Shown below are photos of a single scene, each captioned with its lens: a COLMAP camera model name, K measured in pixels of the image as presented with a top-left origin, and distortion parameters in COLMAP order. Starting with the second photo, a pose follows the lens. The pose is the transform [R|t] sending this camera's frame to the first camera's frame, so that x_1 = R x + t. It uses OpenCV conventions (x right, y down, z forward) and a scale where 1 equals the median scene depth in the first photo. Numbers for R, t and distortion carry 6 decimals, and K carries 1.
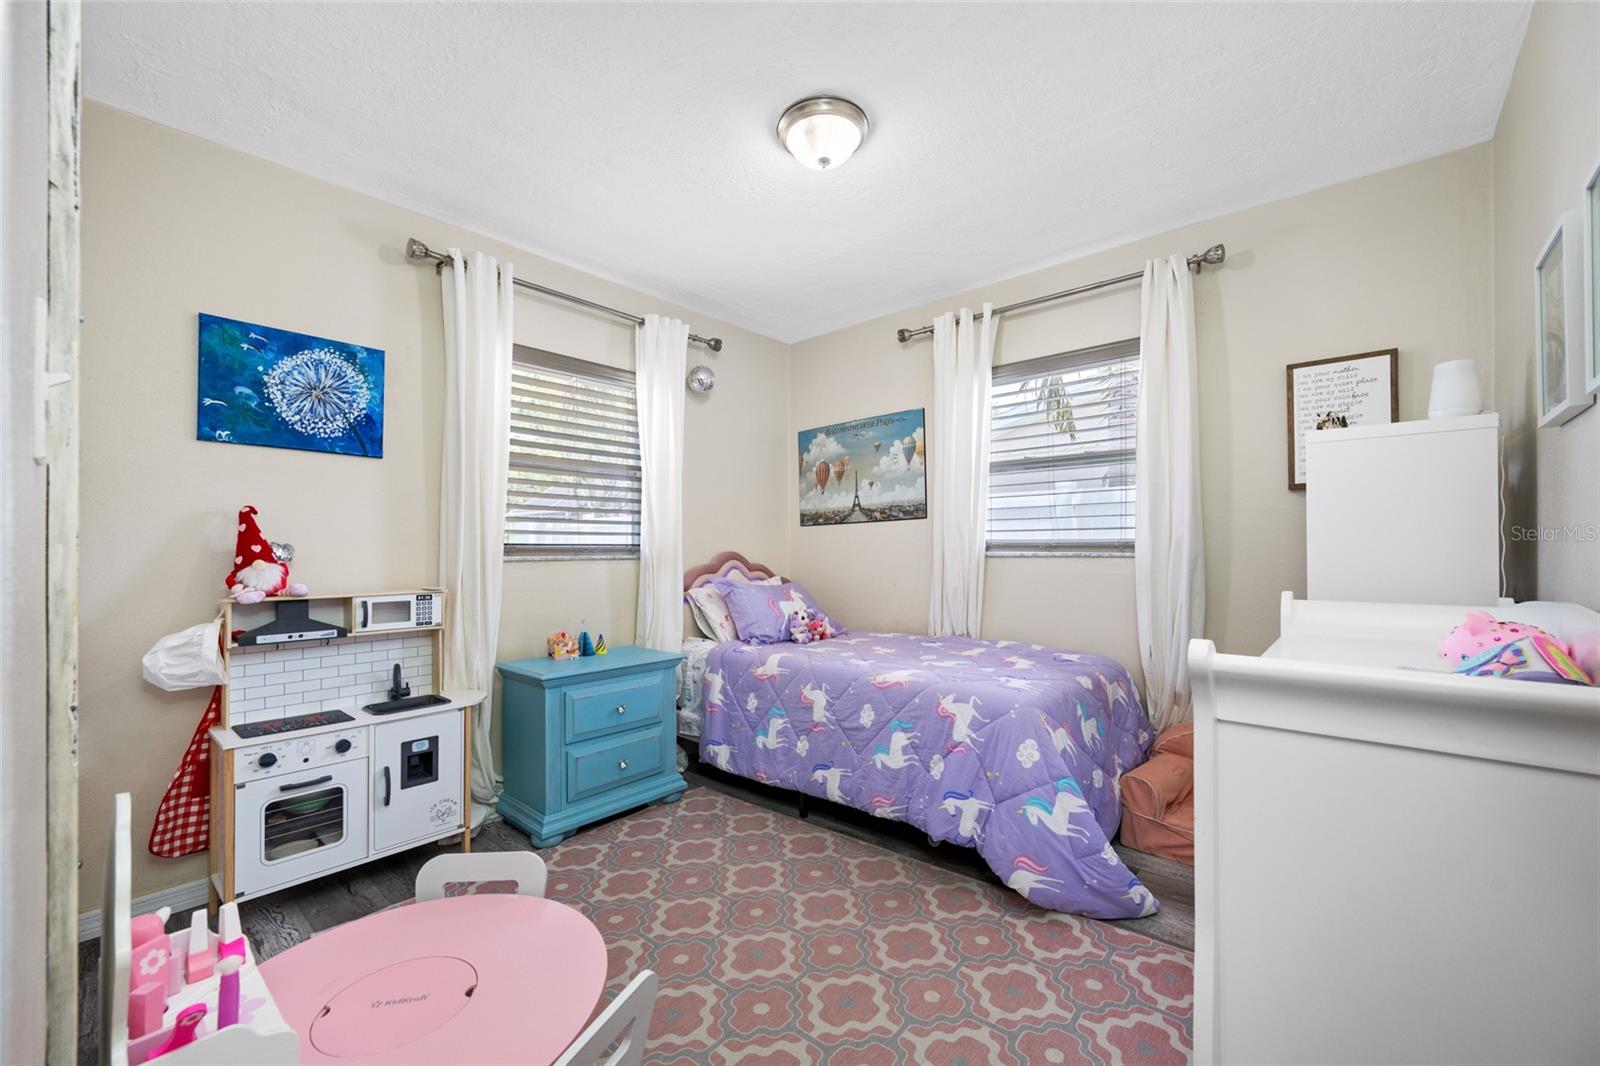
lens RADIAL K [[627.3, 0, 798.3], [0, 627.3, 548.8], [0, 0, 1]] dist [-0.001504, -0.000191]
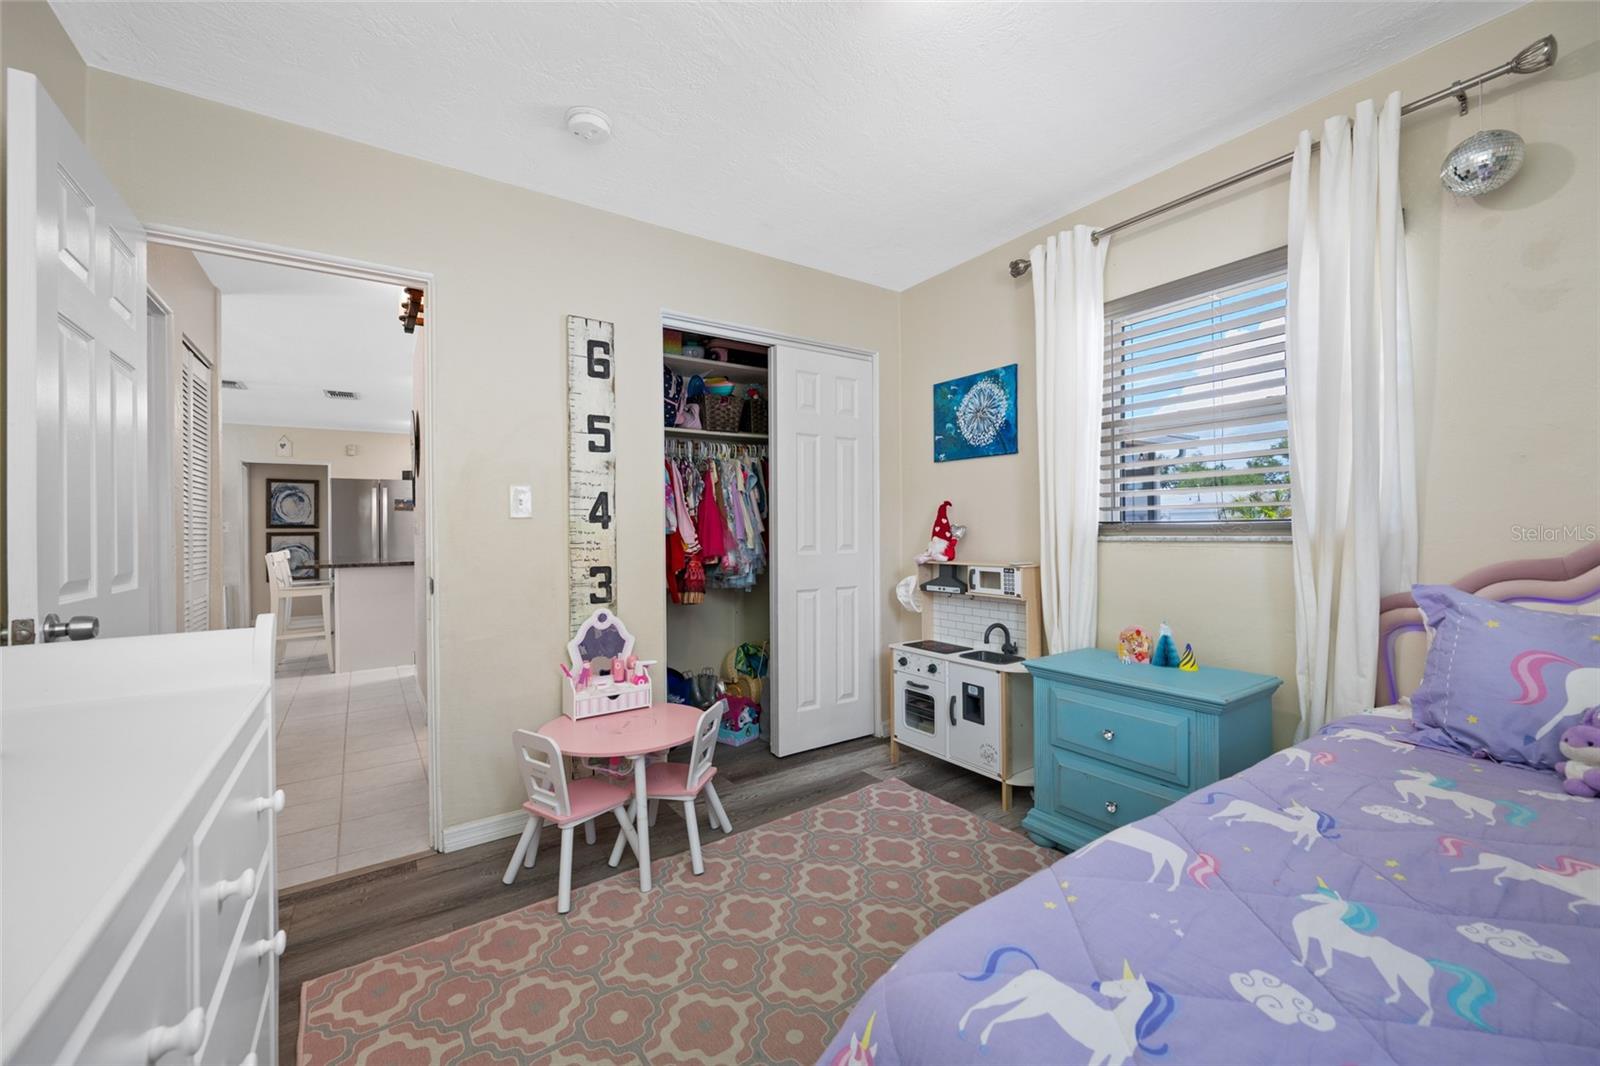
lens RADIAL K [[651.6, 0, 800.0], [0, 651.6, 533.0], [0, 0, 1]] dist [0.000462, 0.000018]
pose [[-0.247894, 0.003649, -0.968780, 0.703544], [0.006119, 0.999979, 0.002201, 0.003247], [0.968768, -0.005383, -0.247911, 0.982047]]
